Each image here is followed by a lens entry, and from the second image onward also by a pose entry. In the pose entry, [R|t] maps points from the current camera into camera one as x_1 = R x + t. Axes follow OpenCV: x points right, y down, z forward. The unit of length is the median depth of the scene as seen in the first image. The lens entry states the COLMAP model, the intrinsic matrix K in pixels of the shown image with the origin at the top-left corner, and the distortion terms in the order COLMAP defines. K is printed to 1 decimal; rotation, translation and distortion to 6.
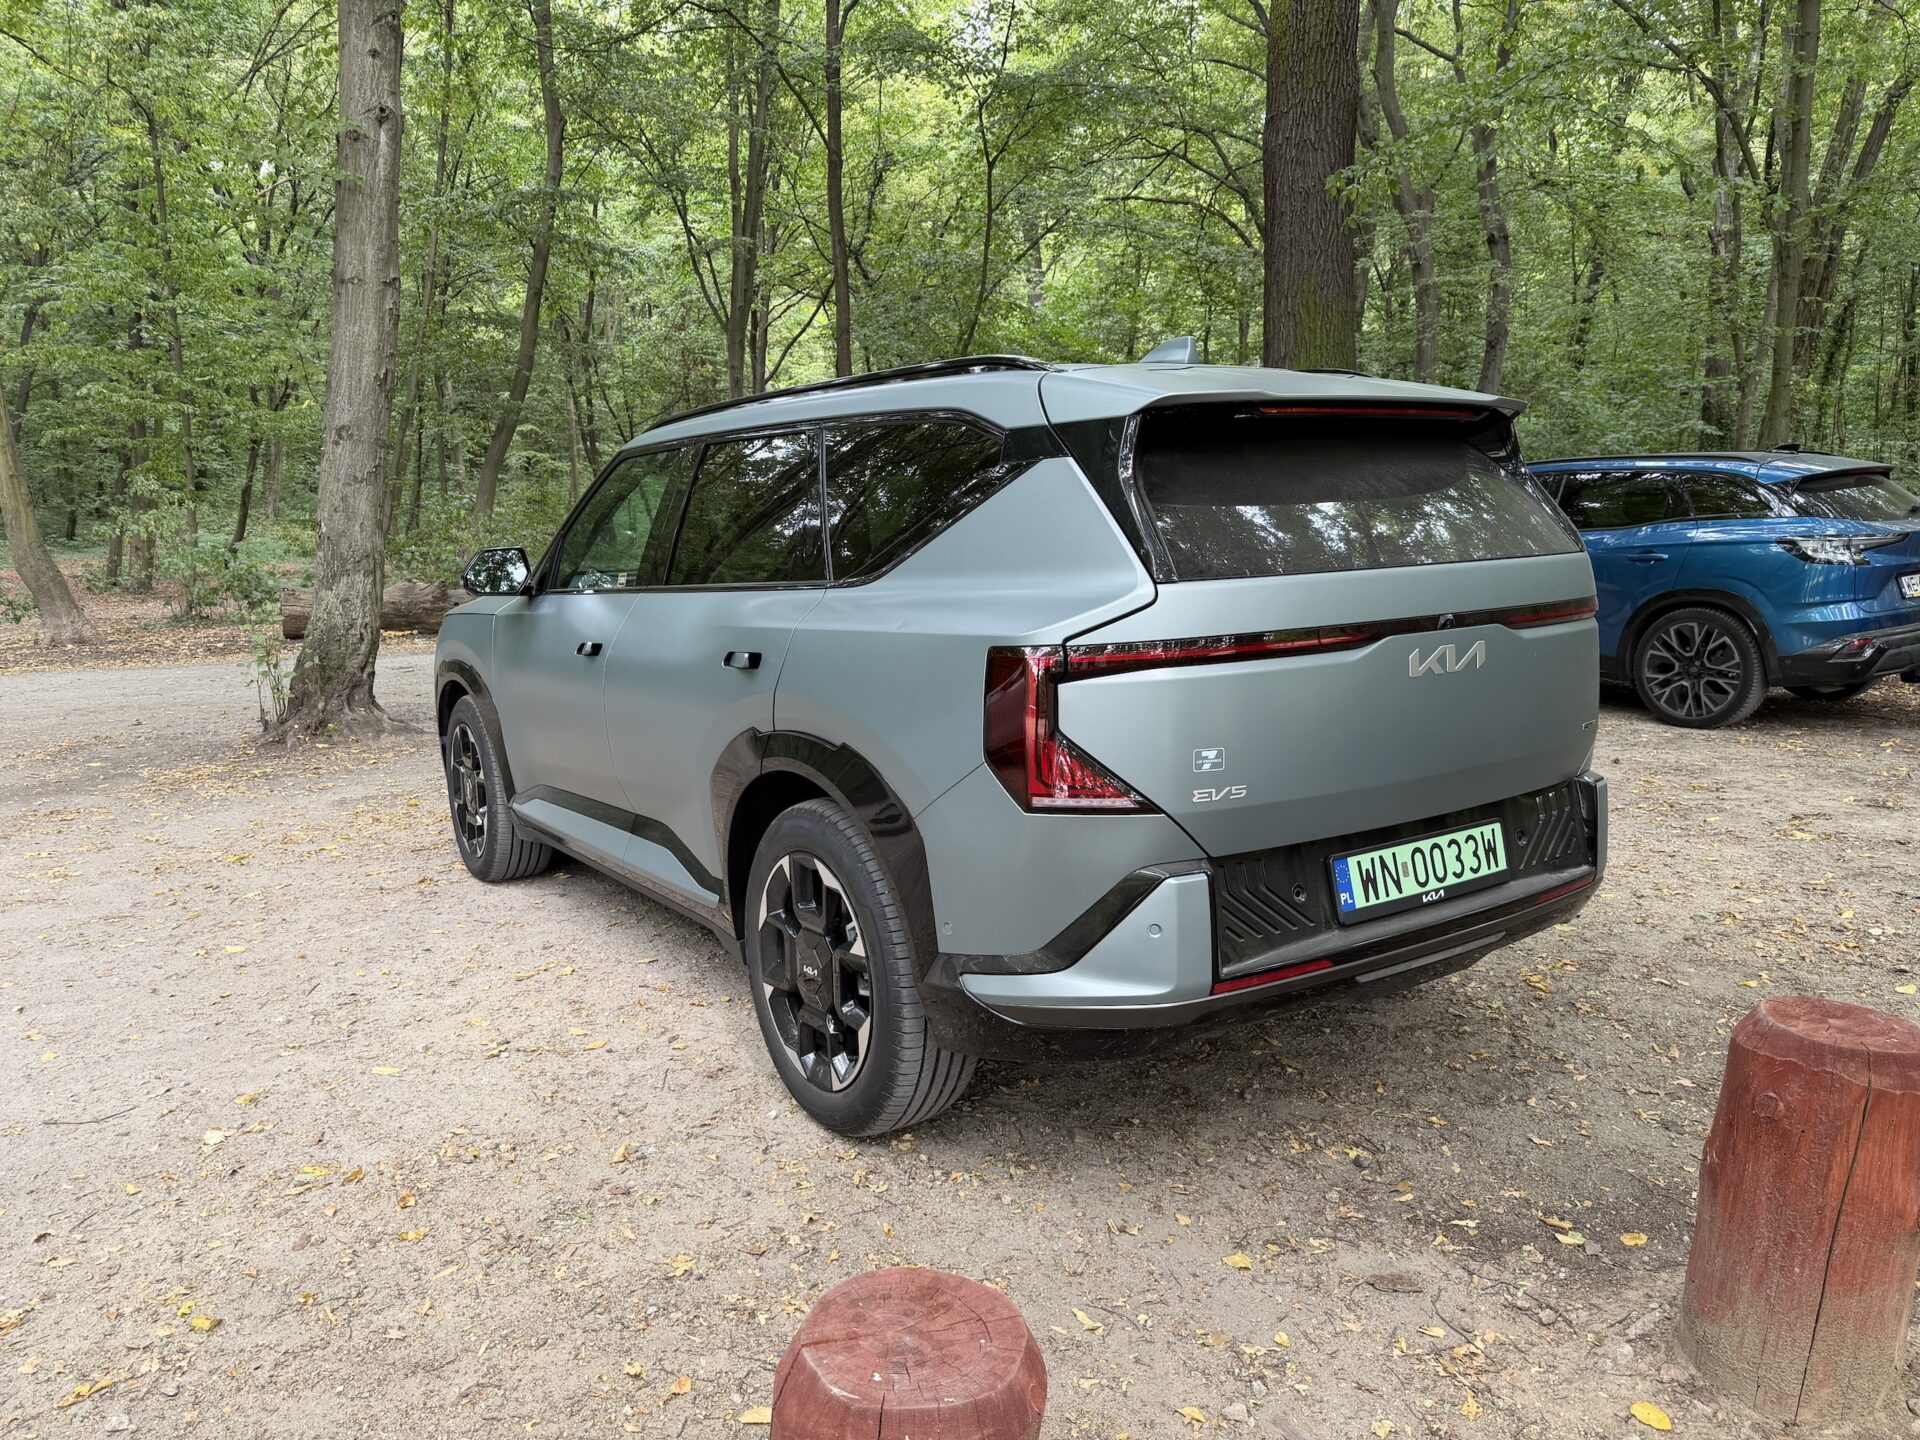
lens RADIAL K [[1327.0, 0, 959.7], [0, 1327.0, 759.0], [0, 0, 1]] dist [-0.003400, -0.003563]
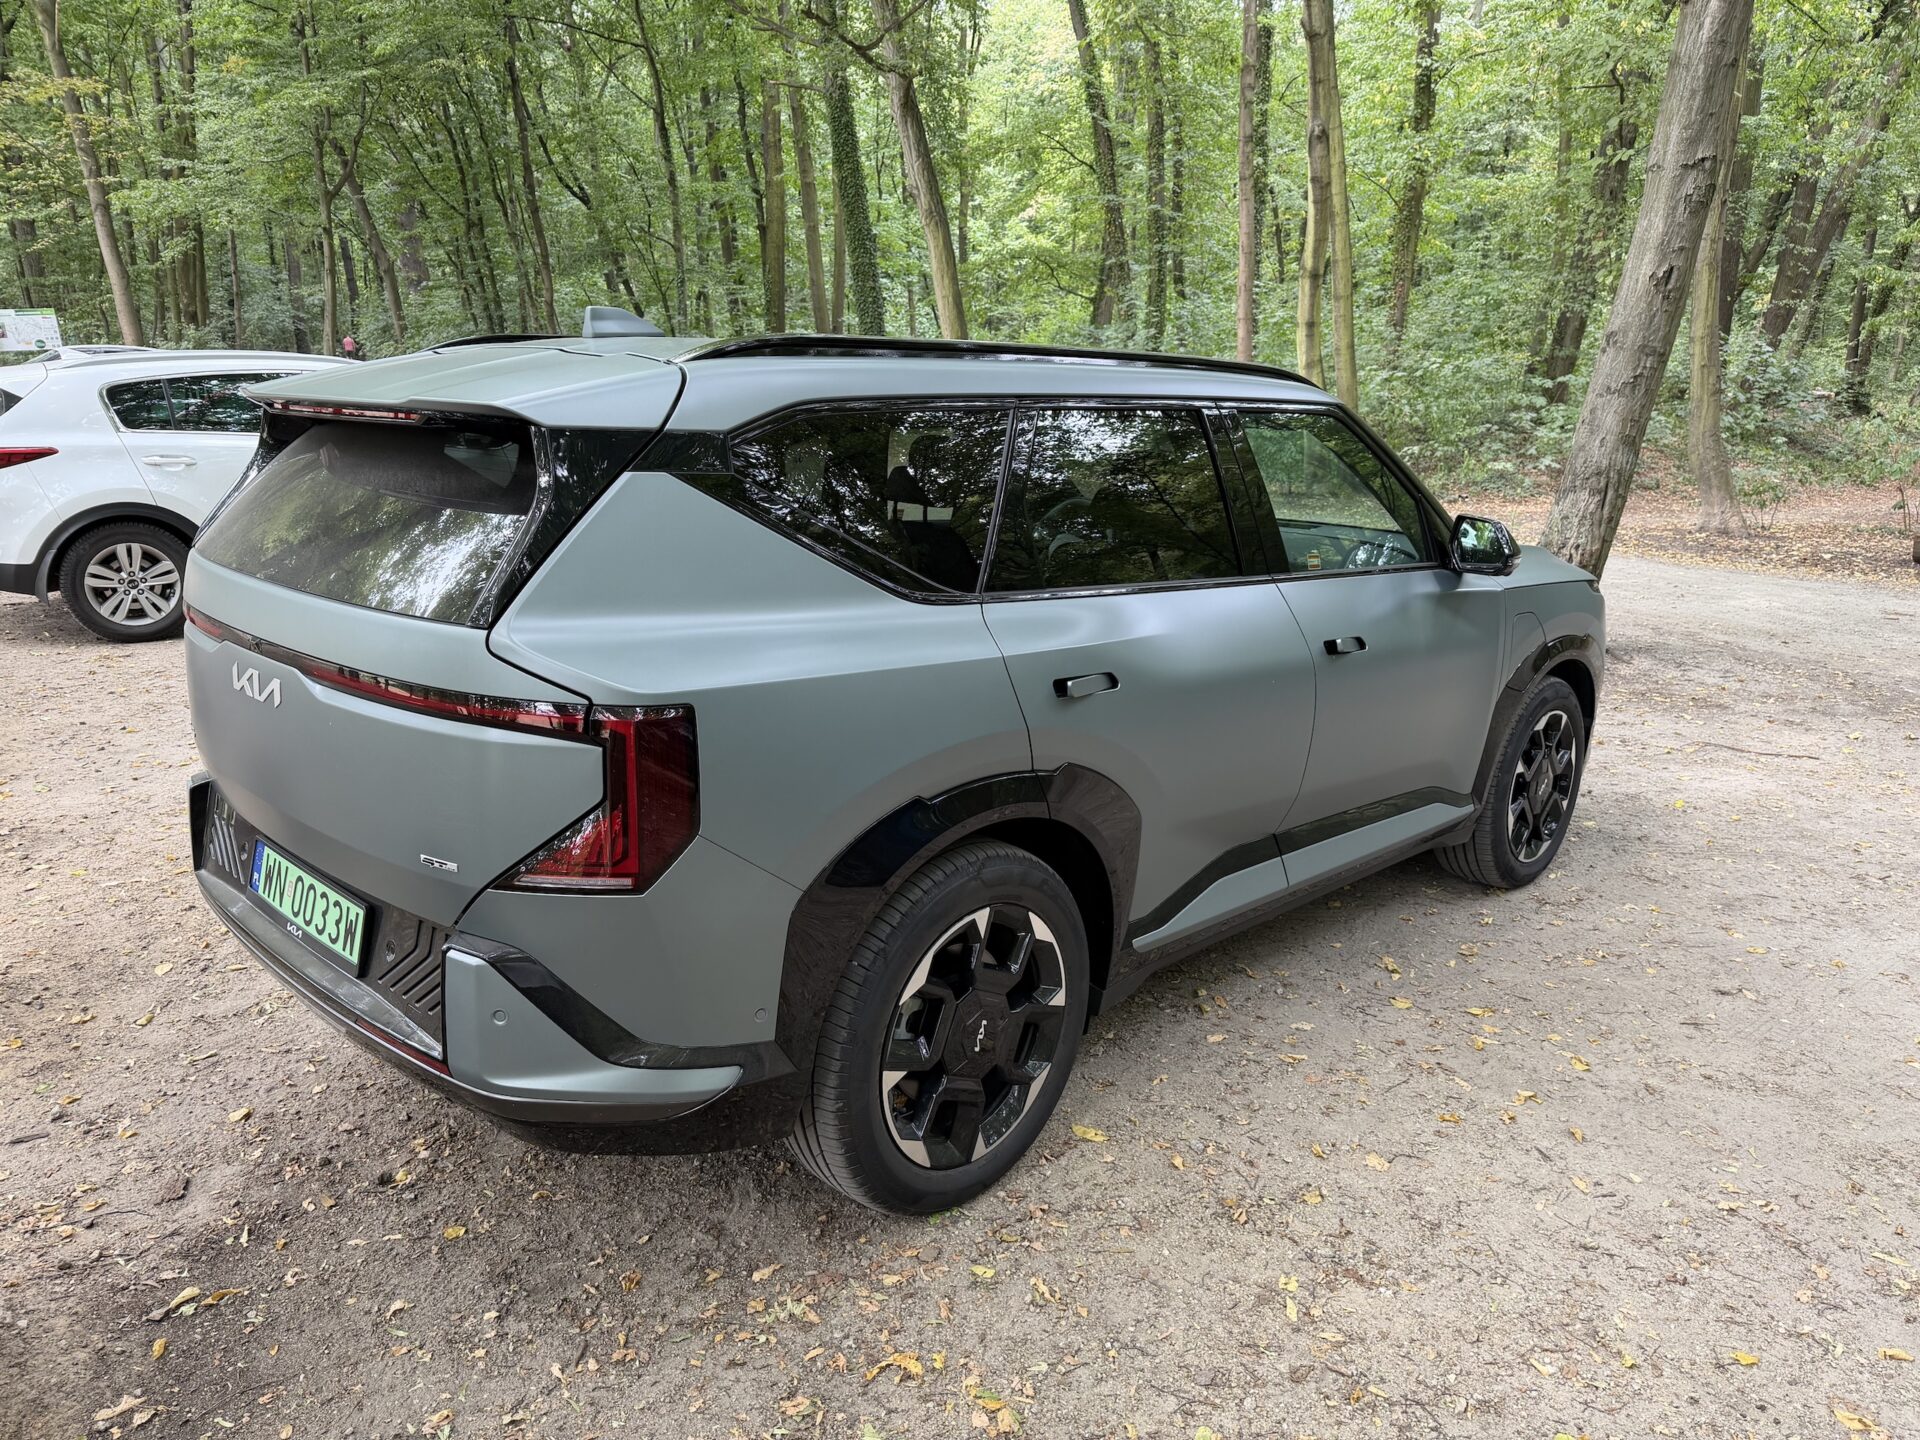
lens RADIAL K [[1327.0, 0, 959.7], [0, 1327.0, 759.0], [0, 0, 1]] dist [-0.003400, -0.003563]
pose [[0.217820, 0.288877, -0.932258, 0.894906], [-0.201740, 0.947891, 0.246585, -0.235662], [0.954911, 0.134362, 0.264747, 0.806313]]
